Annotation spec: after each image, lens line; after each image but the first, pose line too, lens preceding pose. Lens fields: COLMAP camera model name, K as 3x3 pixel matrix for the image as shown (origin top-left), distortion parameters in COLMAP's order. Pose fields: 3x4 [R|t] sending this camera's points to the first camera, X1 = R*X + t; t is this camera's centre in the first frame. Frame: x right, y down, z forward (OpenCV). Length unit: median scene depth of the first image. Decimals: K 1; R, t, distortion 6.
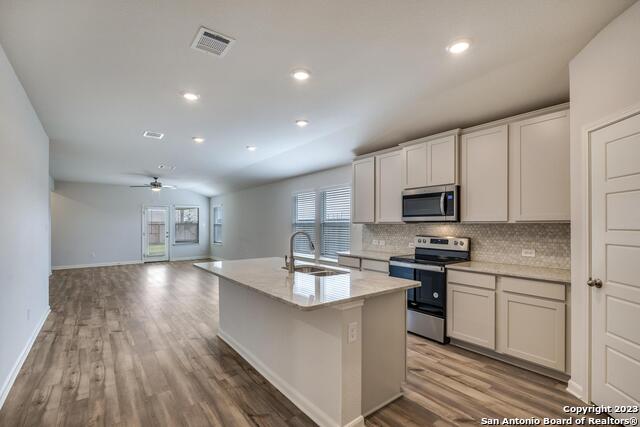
lens RADIAL K [[294.1, 0, 309.1], [0, 294.1, 218.9], [0, 0, 1]] dist [-0.003649, 0.000475]
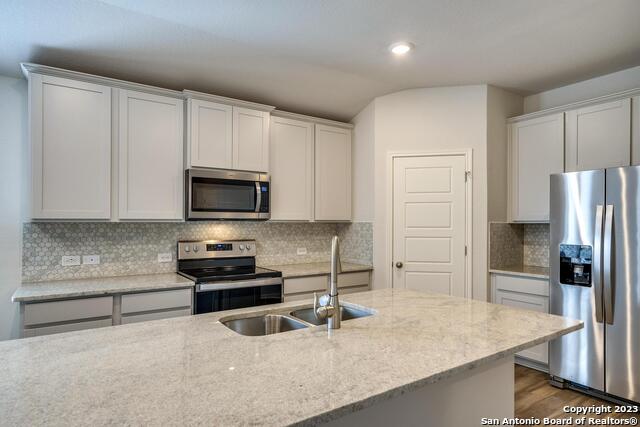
lens RADIAL K [[379.8, 0, 318.7], [0, 379.8, 216.0], [0, 0, 1]] dist [0.006088, 0.000195]
pose [[0.034860, 0.019713, 0.999198, -0.462260], [-0.018350, 0.999650, -0.019082, 0.012890], [-0.999224, -0.017670, 0.035210, 0.699987]]
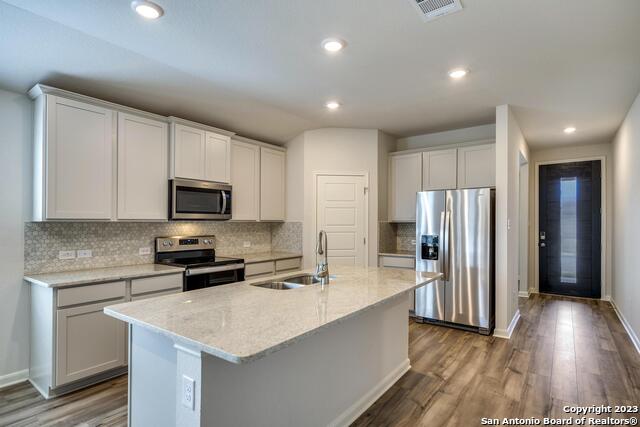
lens RADIAL K [[340.4, 0, 322.8], [0, 340.4, 216.6], [0, 0, 1]] dist [-0.003949, 0.001269]
pose [[-0.308334, 0.017419, 0.951119, -0.647305], [-0.016362, 0.999587, -0.023611, 0.017010], [-0.951137, -0.022842, -0.307922, 0.899091]]
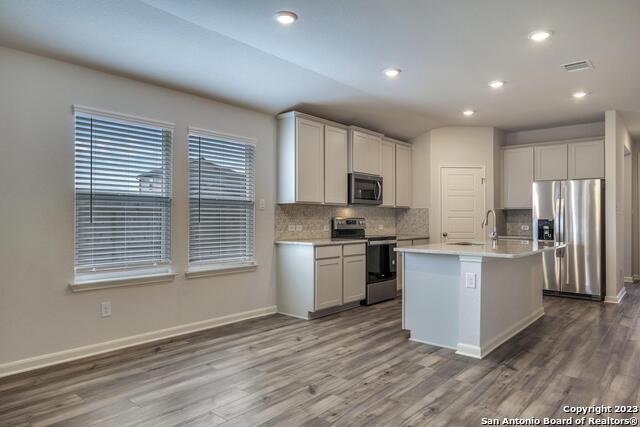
lens RADIAL K [[435.8, 0, 318.2], [0, 435.8, 205.8], [0, 0, 1]] dist [-0.003145, 0.002091]
pose [[-0.242139, 0.027336, 0.969856, -1.103921], [-0.022030, 0.999190, -0.033663, 0.070058], [-0.969991, -0.029517, -0.241341, 1.471105]]
